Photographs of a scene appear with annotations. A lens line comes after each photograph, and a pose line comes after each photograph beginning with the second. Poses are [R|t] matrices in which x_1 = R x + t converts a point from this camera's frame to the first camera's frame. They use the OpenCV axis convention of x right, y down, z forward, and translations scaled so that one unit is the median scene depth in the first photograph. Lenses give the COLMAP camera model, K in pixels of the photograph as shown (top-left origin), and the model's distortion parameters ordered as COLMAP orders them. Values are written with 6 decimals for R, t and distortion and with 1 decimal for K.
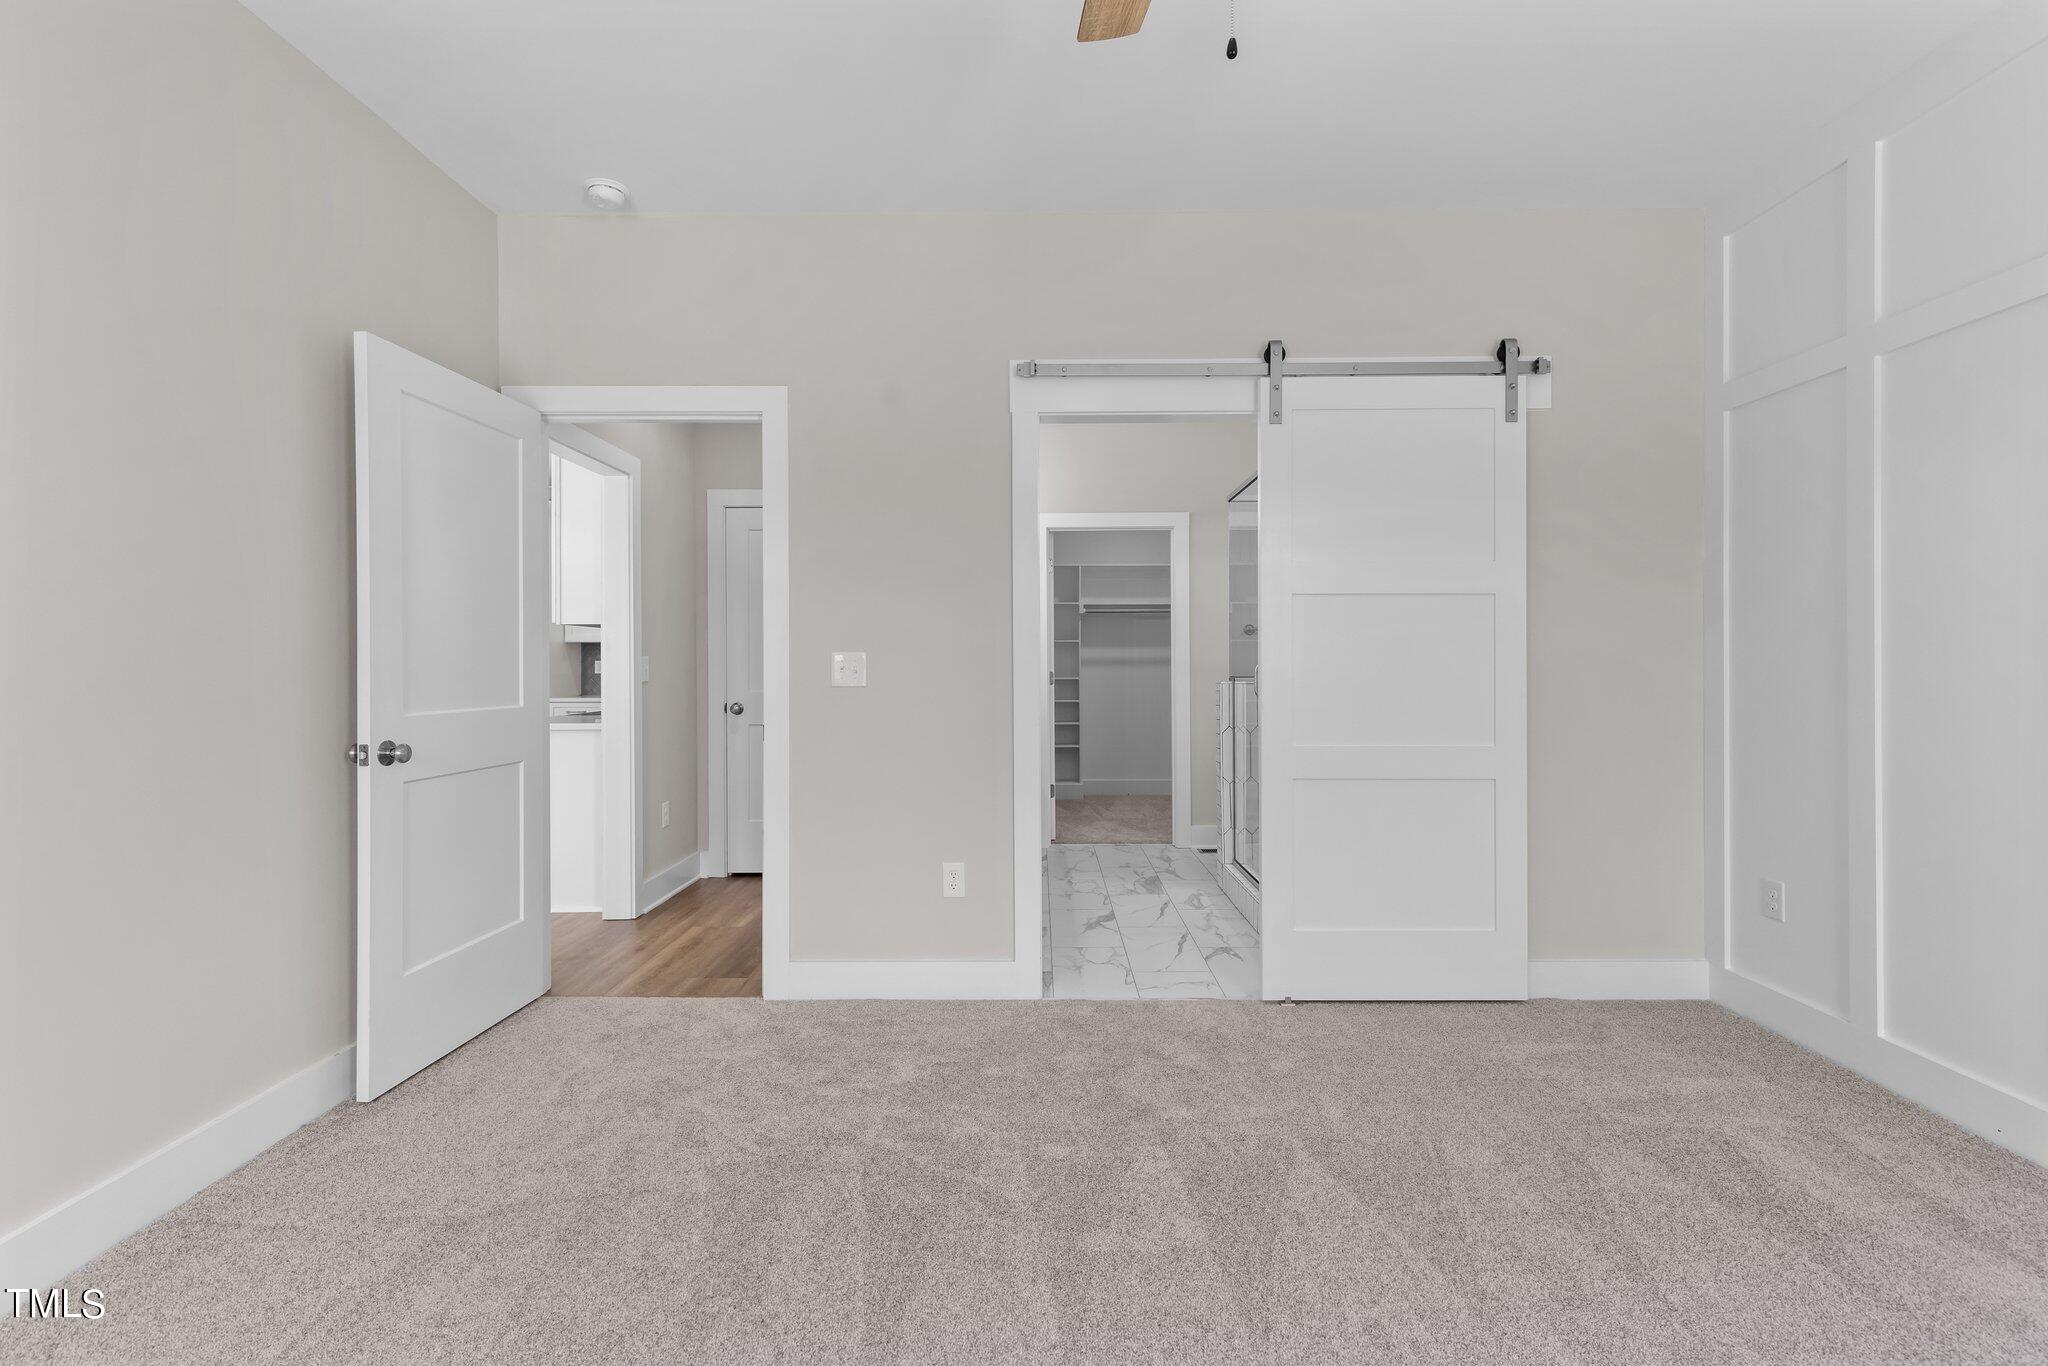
lens RADIAL K [[944.8, 0, 1026.8], [0, 944.8, 675.0], [0, 0, 1]] dist [0.005394, -0.000925]
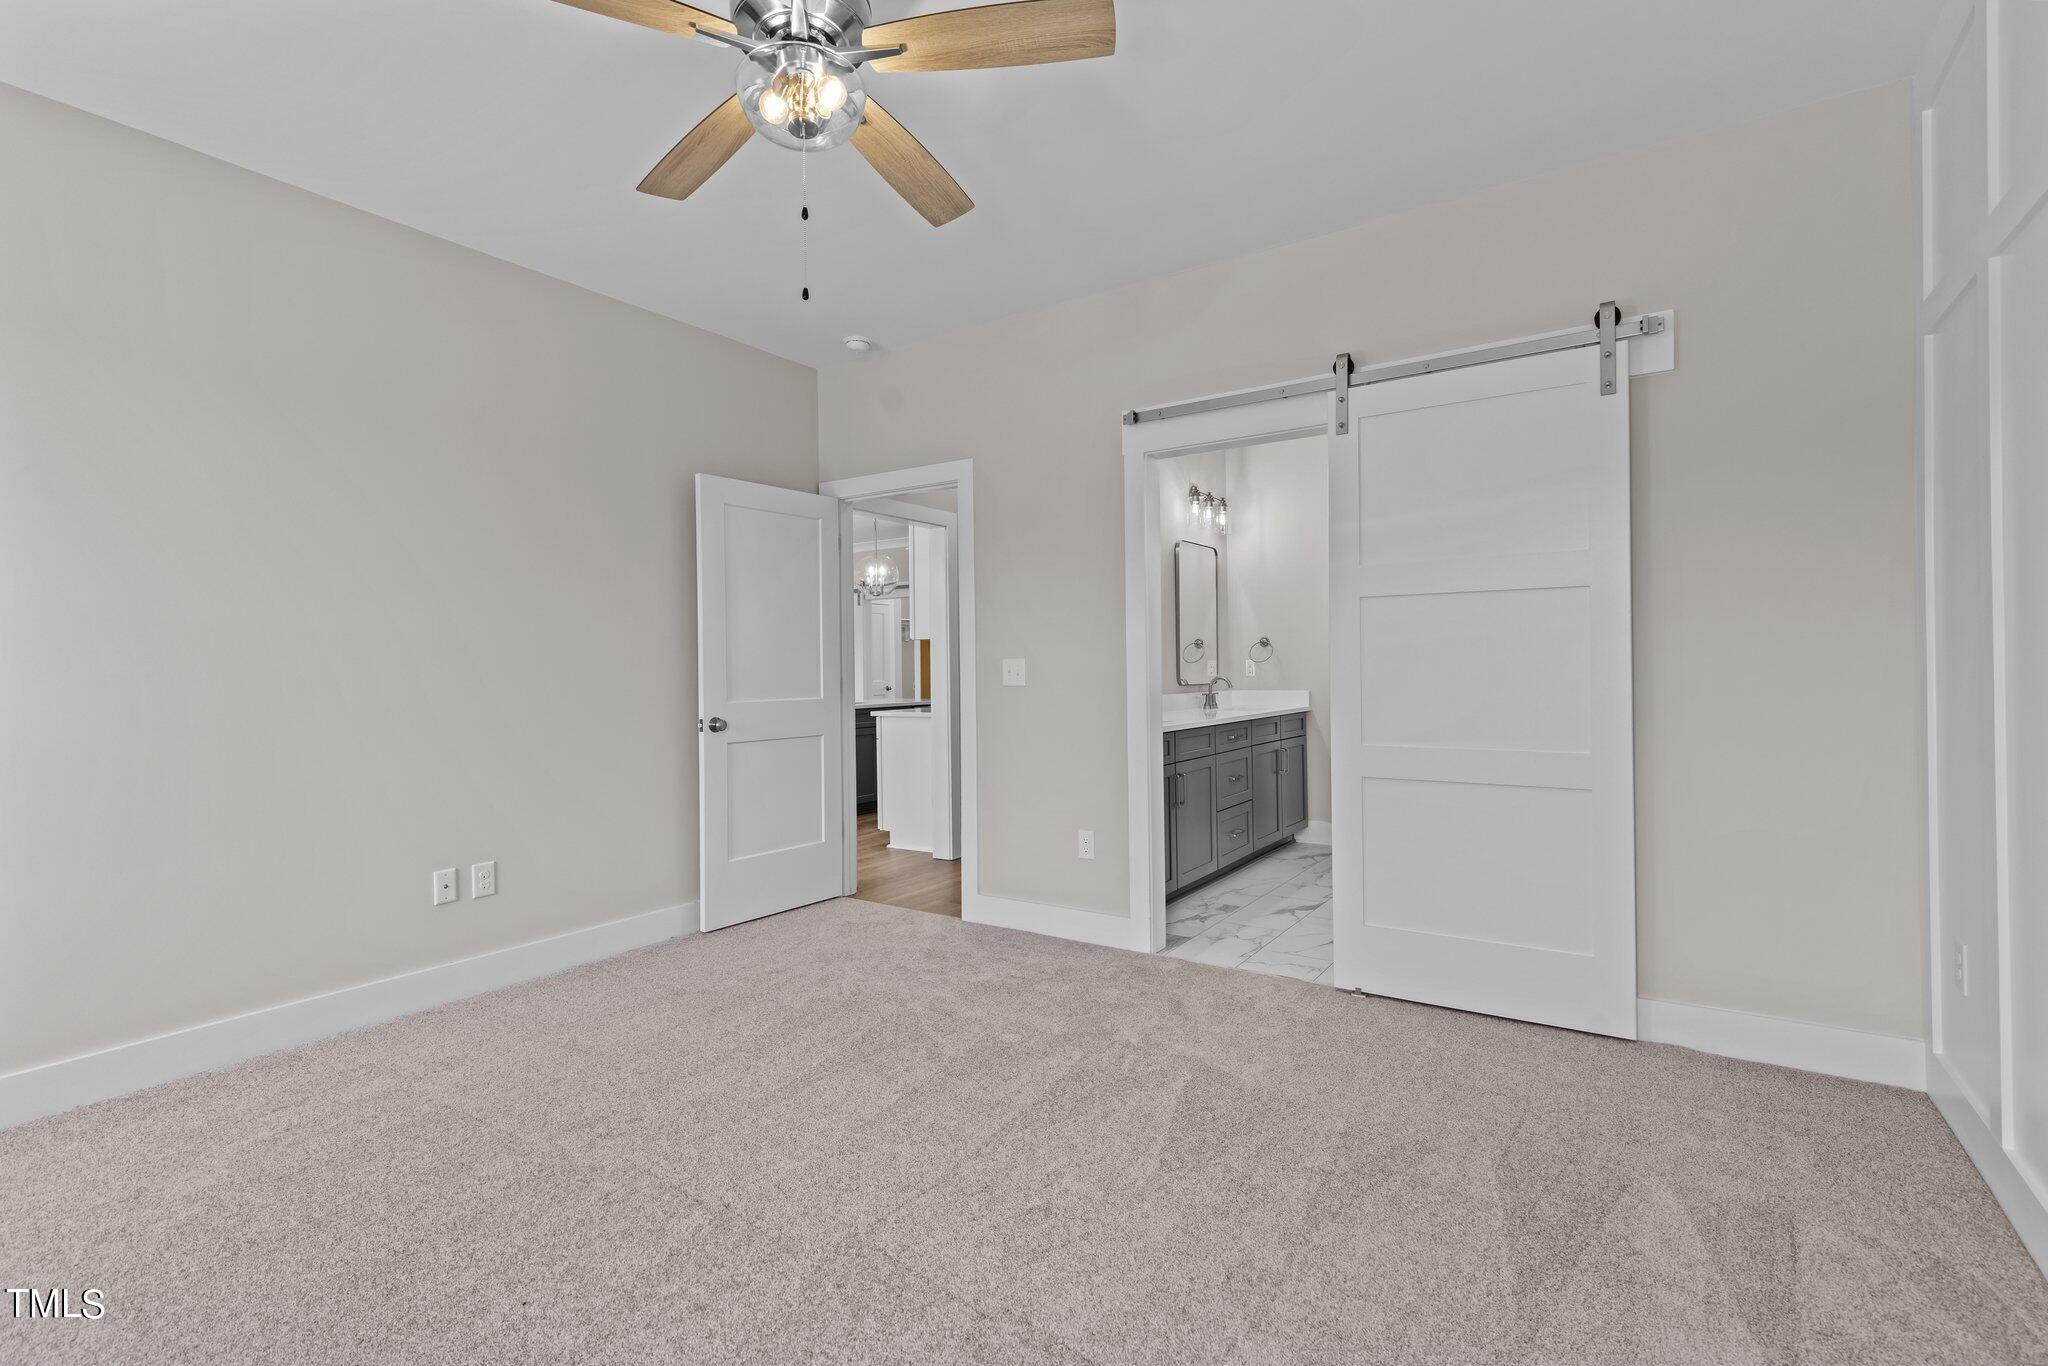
lens RADIAL K [[944.8, 0, 1026.4], [0, 944.8, 679.4], [0, 0, 1]] dist [0.005394, -0.000925]
pose [[0.831804, -0.000120, -0.555070, 0.578707], [0.003215, 0.999984, 0.004602, -0.002476], [0.555060, -0.005612, 0.831791, -0.061044]]
